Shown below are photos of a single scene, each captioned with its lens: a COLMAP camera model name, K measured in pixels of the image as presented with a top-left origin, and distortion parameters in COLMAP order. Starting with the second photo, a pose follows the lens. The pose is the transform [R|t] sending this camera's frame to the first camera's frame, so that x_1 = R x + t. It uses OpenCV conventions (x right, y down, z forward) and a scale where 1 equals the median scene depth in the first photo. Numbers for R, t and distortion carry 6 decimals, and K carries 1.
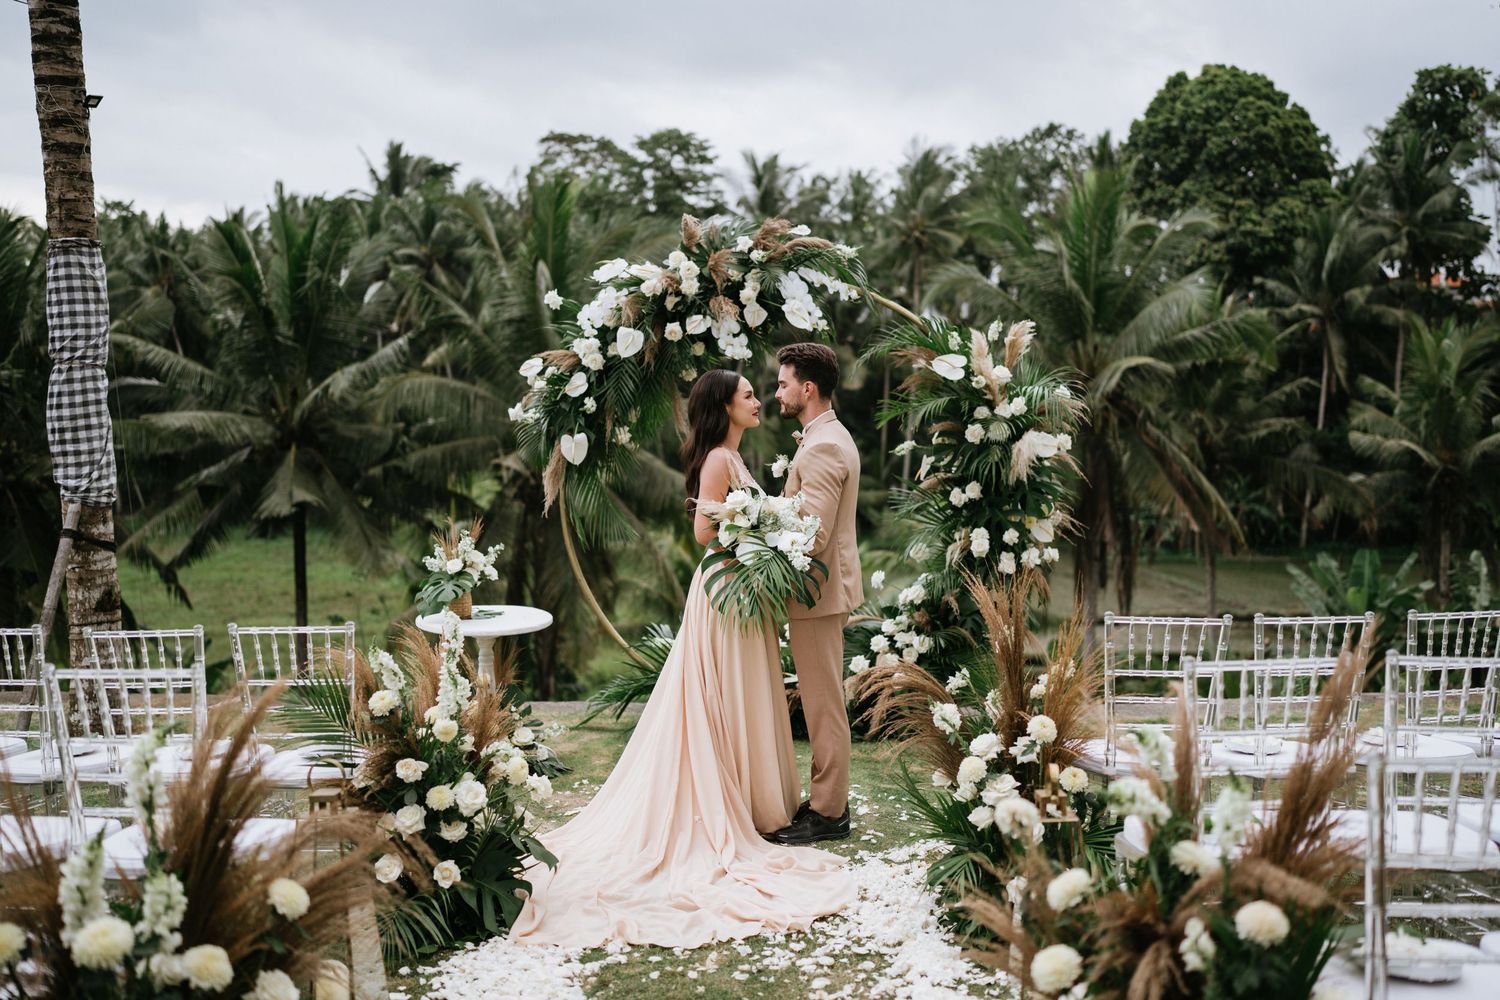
lens RADIAL K [[1373.0, 0, 757.9], [0, 1373.0, 498.9], [0, 0, 1]] dist [-0.040717, 0.141192]
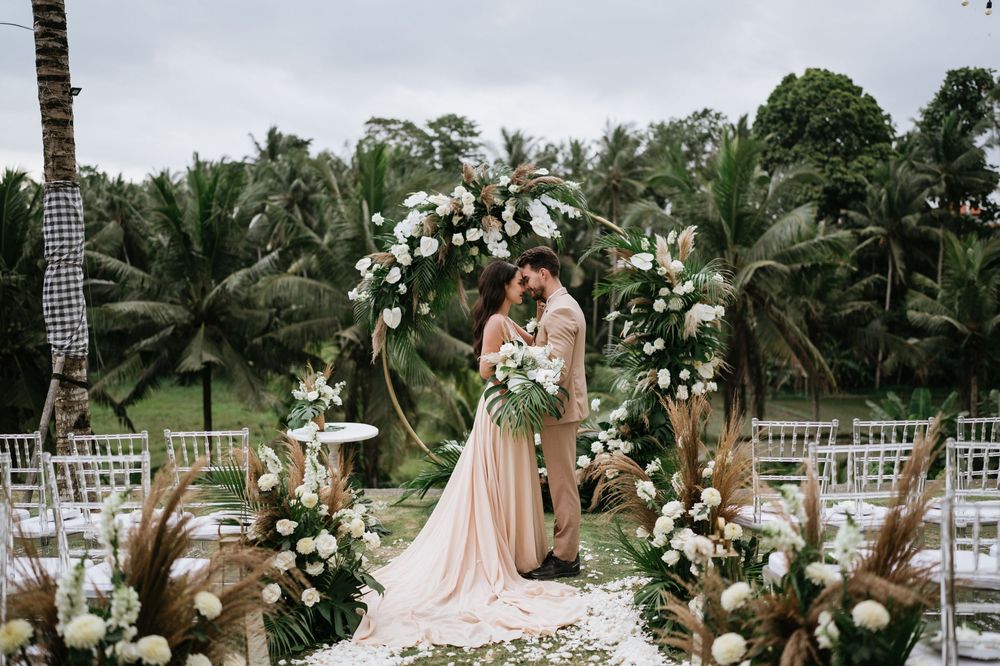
lens RADIAL K [[915.5, 0, 500.0], [0, 915.5, 333.0], [0, 0, 1]] dist [-0.040753, 0.141921]
pose [[0.999908, -0.007134, -0.011526, -0.004645], [0.006792, 0.999542, -0.029487, 0.010194], [0.011731, 0.029406, 0.999499, 0.002590]]
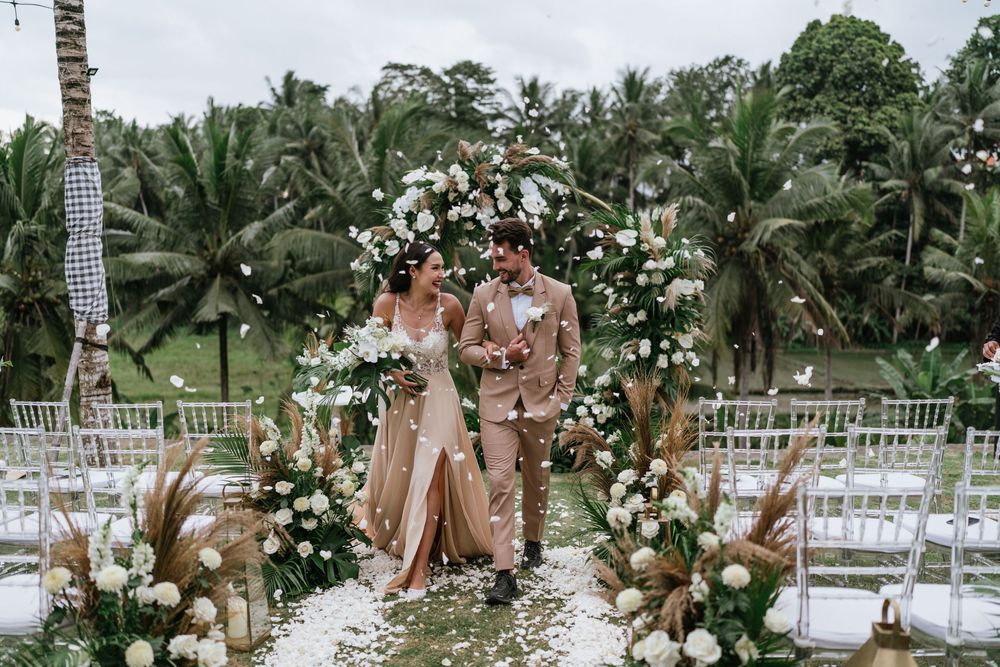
lens RADIAL K [[919.4, 0, 500.0], [0, 919.4, 333.5], [0, 0, 1]] dist [0.006069, 0.021363]
pose [[0.999497, 0.004747, -0.031356, 0.027150], [-0.003874, 0.999605, 0.027845, -0.014356], [0.031476, -0.027709, 0.999120, -0.069288]]
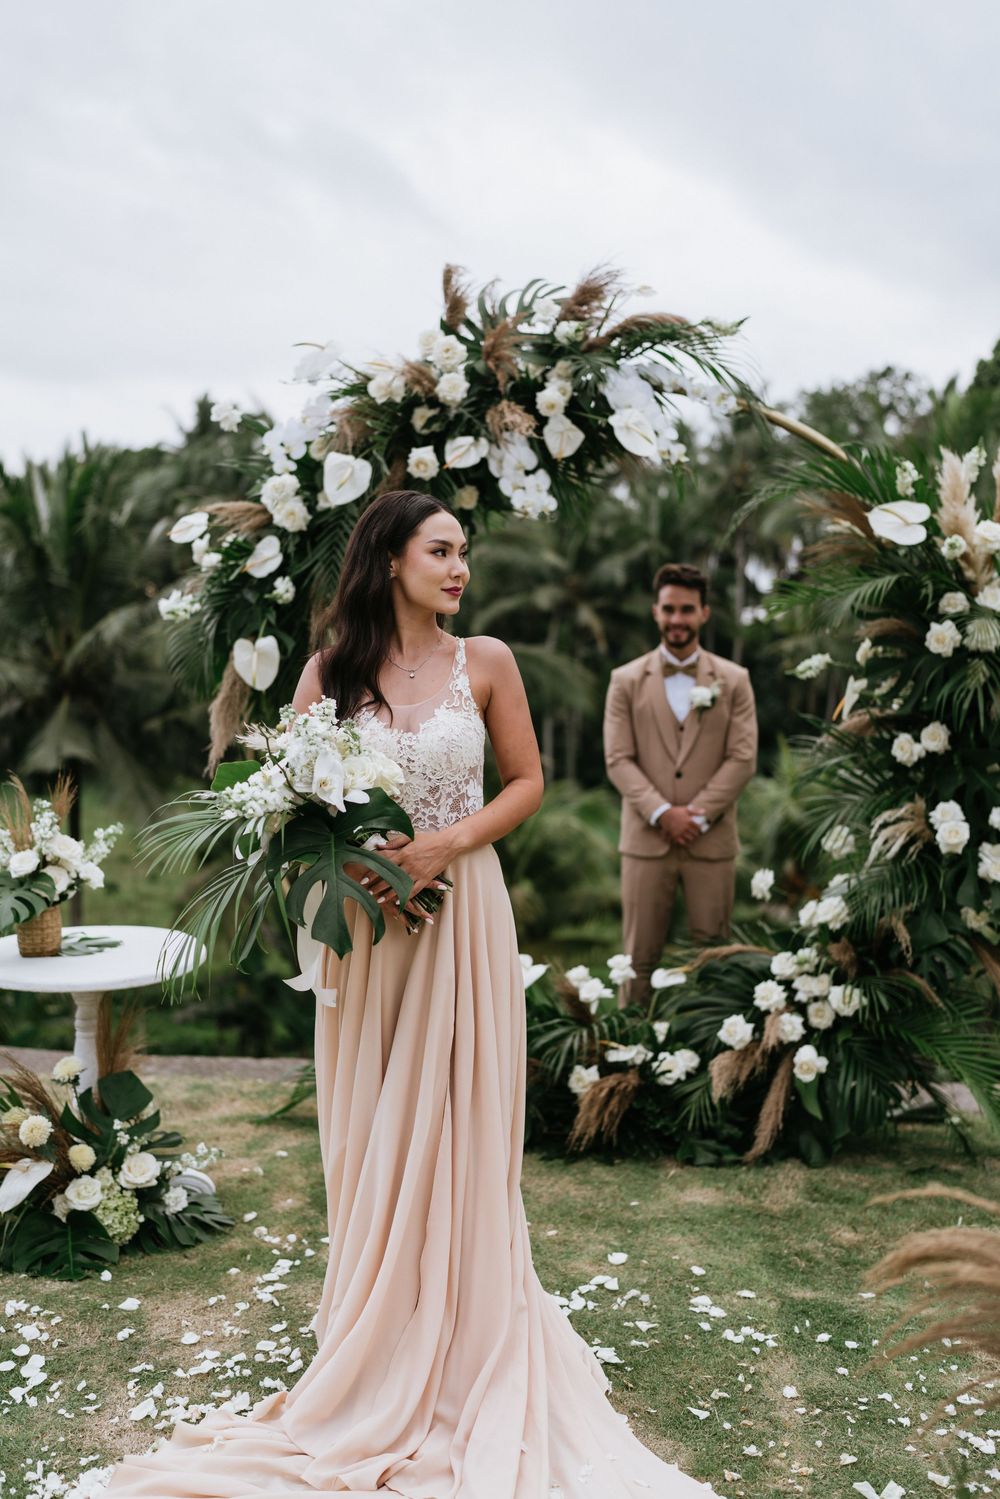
lens RADIAL K [[1372.3, 0, 500.0], [0, 1372.3, 749.5], [0, 0, 1]] dist [-0.040753, 0.141921]
pose [[0.998491, 0.006837, -0.054489, 0.003980], [-0.007236, 0.999948, -0.007132, 0.004388], [0.054438, 0.007515, 0.998489, 0.413065]]
